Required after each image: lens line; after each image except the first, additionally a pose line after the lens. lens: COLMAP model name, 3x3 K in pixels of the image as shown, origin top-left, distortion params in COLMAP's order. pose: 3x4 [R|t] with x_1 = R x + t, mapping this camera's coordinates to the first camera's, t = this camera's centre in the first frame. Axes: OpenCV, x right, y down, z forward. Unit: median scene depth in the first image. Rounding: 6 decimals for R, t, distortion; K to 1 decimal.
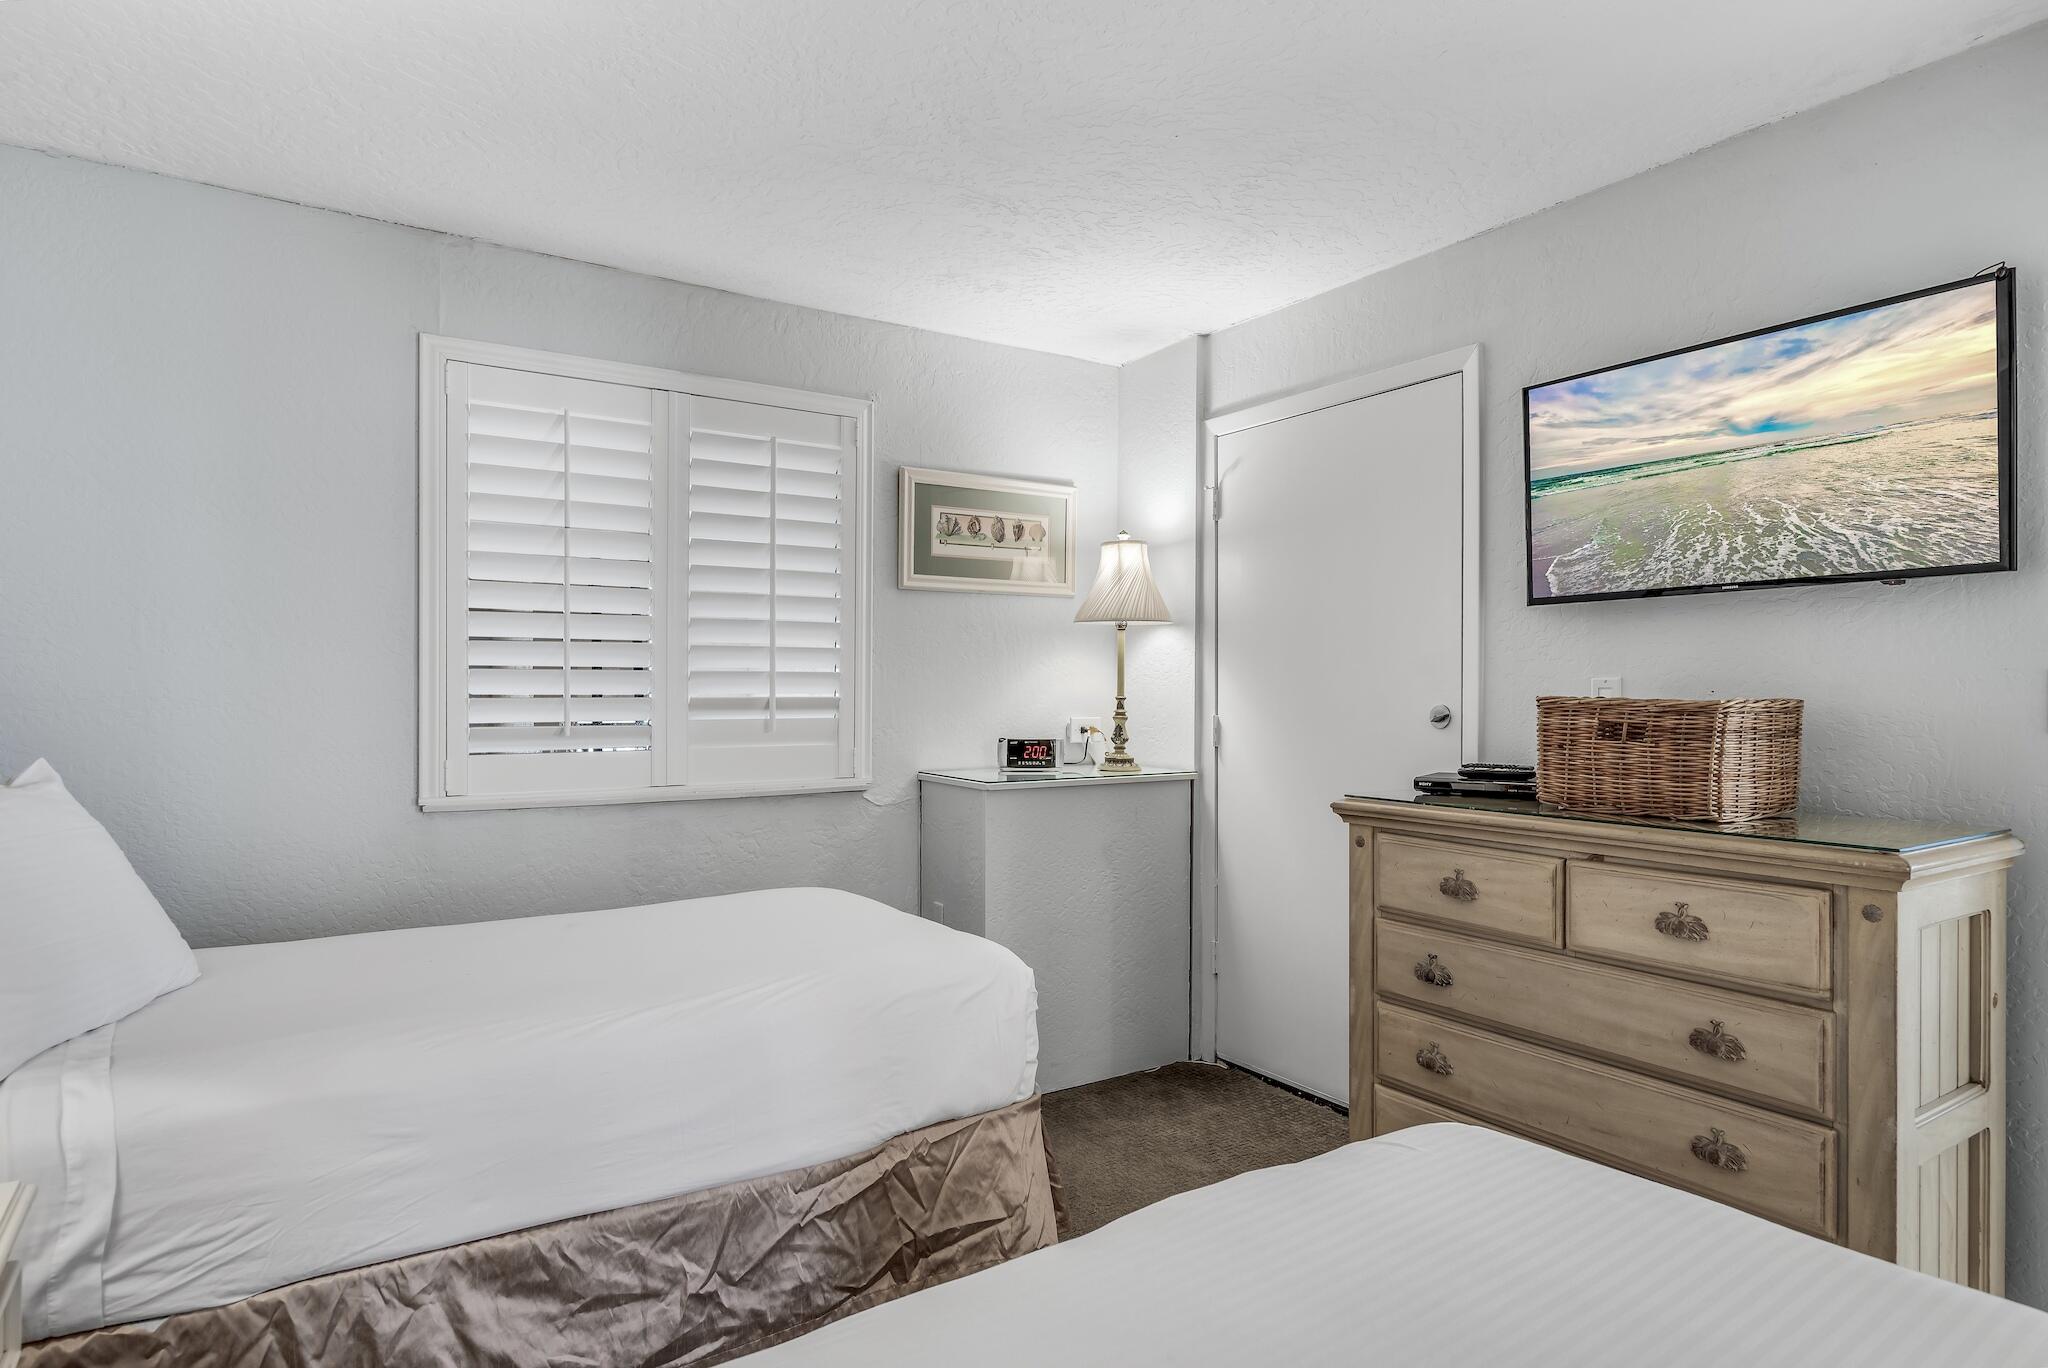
lens RADIAL K [[1135.8, 0, 1022.1], [0, 1135.8, 694.1], [0, 0, 1]] dist [0.001180, -0.000160]
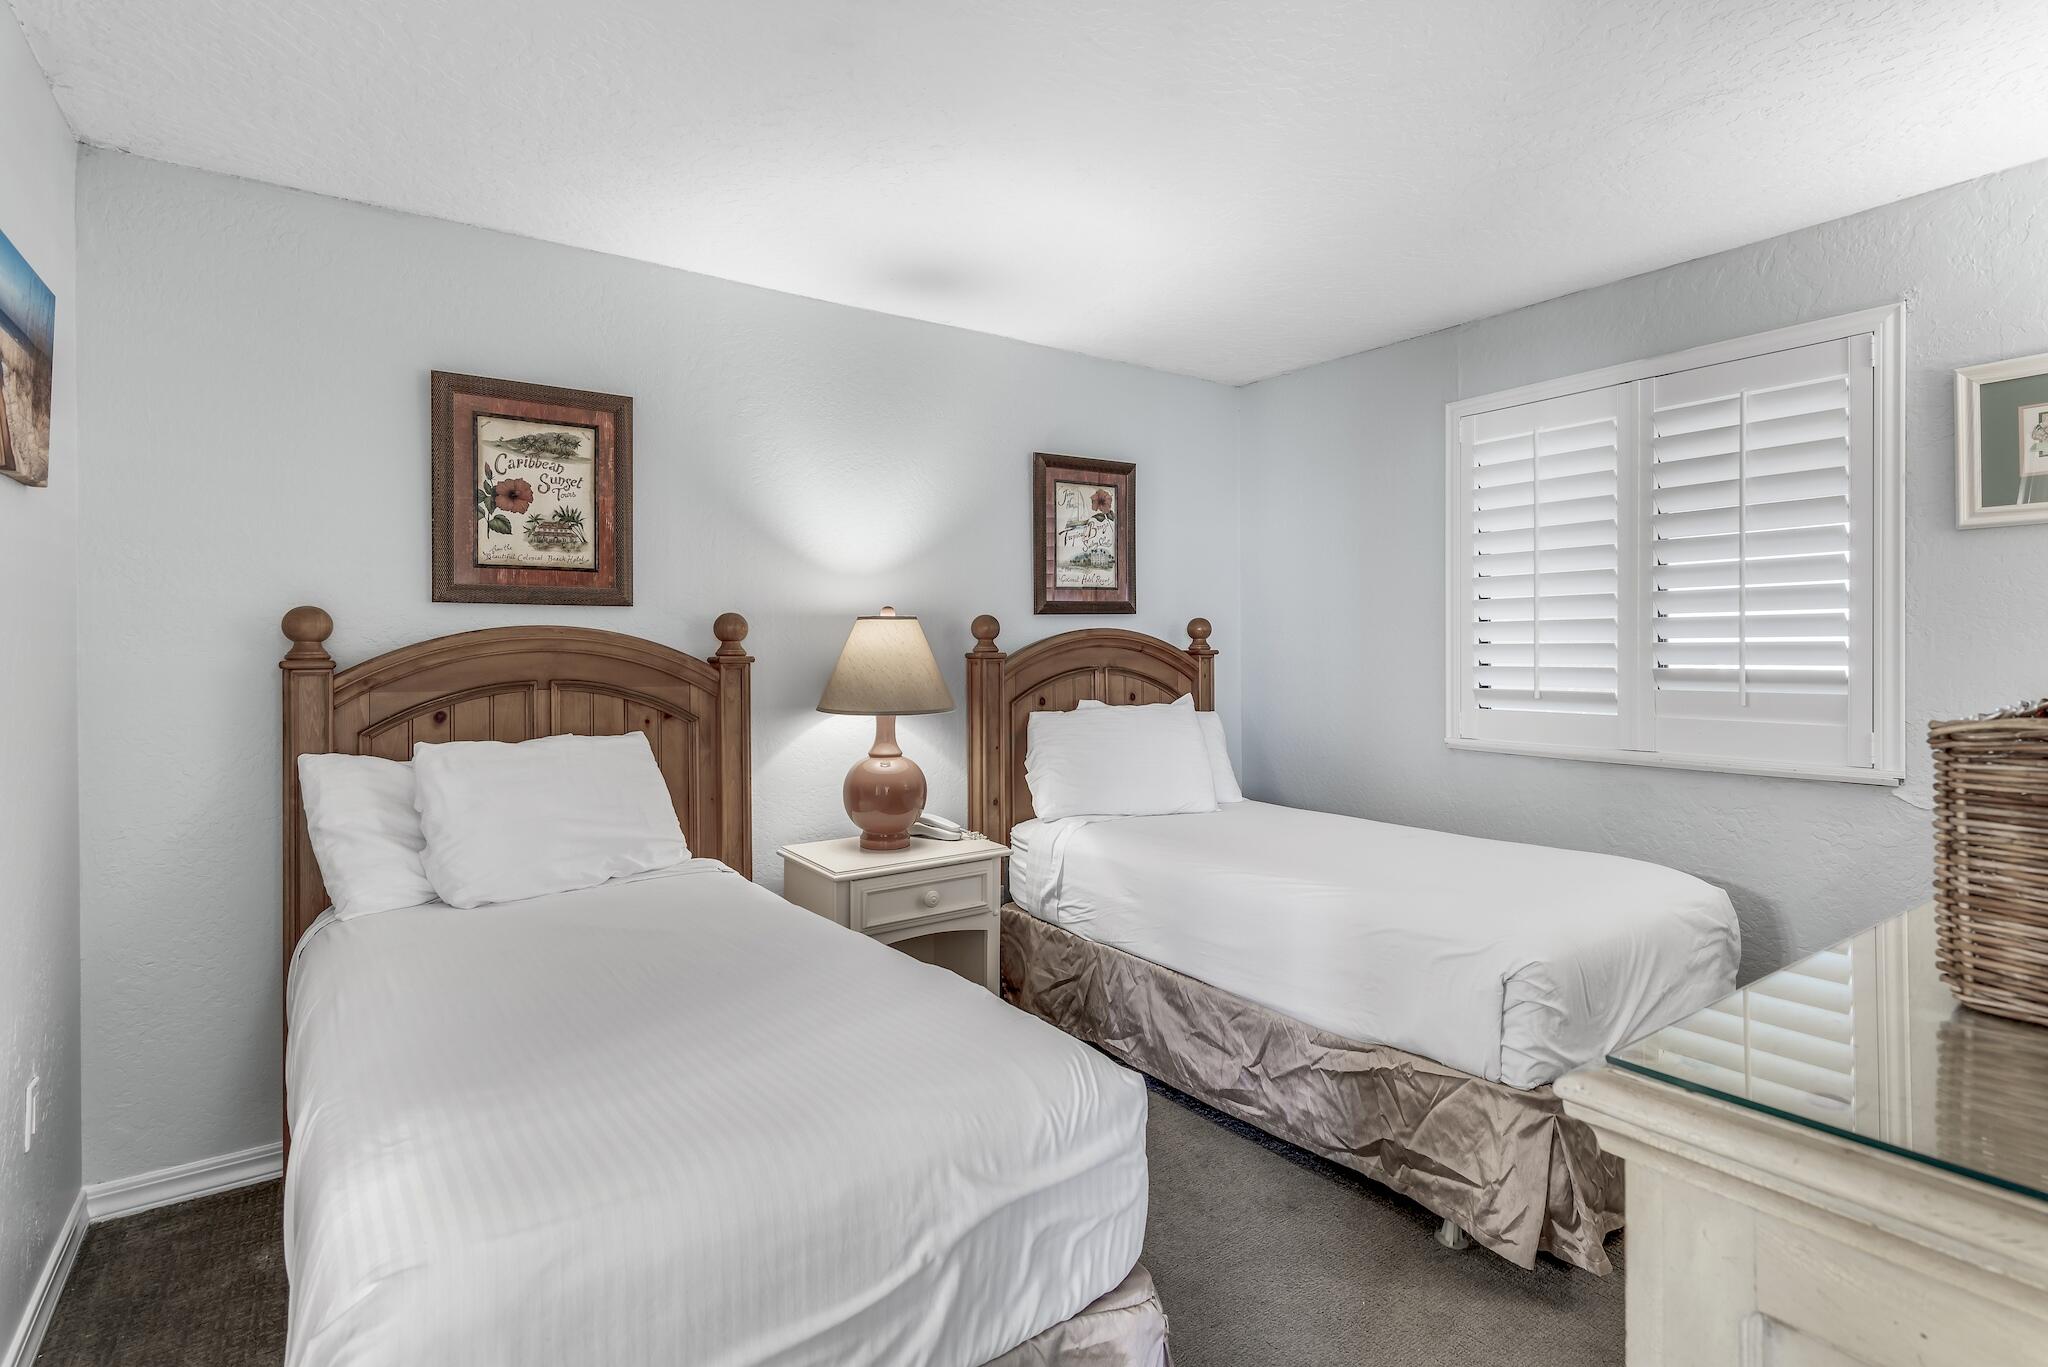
lens RADIAL K [[994.7, 0, 1025.8], [0, 994.7, 653.1], [0, 0, 1]] dist [0.001372, 0.000807]
pose [[0.040114, 0.001454, -0.999194, 0.957662], [0.001681, 0.999997, 0.001523, -0.021087], [0.999194, -0.001741, 0.040111, 0.621140]]
